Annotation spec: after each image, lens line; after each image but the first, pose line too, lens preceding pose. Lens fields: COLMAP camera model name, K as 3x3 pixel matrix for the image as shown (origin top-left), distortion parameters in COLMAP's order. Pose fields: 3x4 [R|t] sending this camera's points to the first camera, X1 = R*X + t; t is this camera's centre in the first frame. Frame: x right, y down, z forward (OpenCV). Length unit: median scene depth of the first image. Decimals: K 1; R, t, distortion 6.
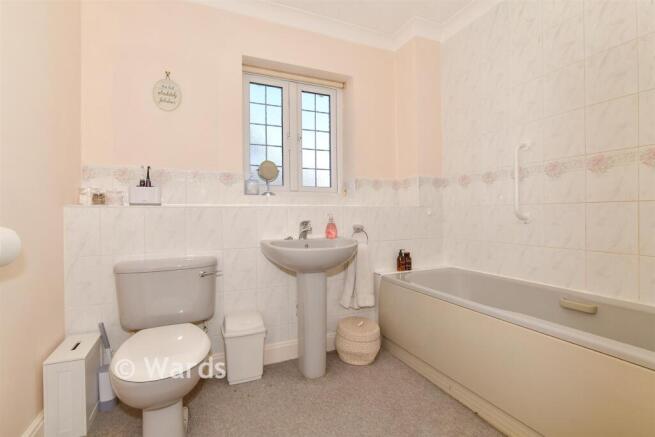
lens RADIAL K [[289.5, 0, 327.5], [0, 289.5, 218.5], [0, 0, 1]] dist [0.000190, -0.000115]
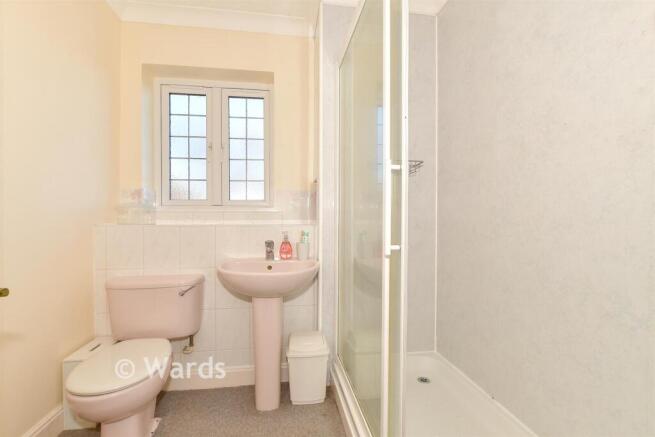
lens RADIAL K [[301.3, 0, 326.9], [0, 301.3, 239.4], [0, 0, 1]] dist [-0.002032, -0.000116]
pose [[0.963246, 0.011094, -0.268393, 0.370664], [-0.011493, 0.999934, 0.000084, 0.003915], [0.268376, 0.003003, 0.963310, 0.139394]]
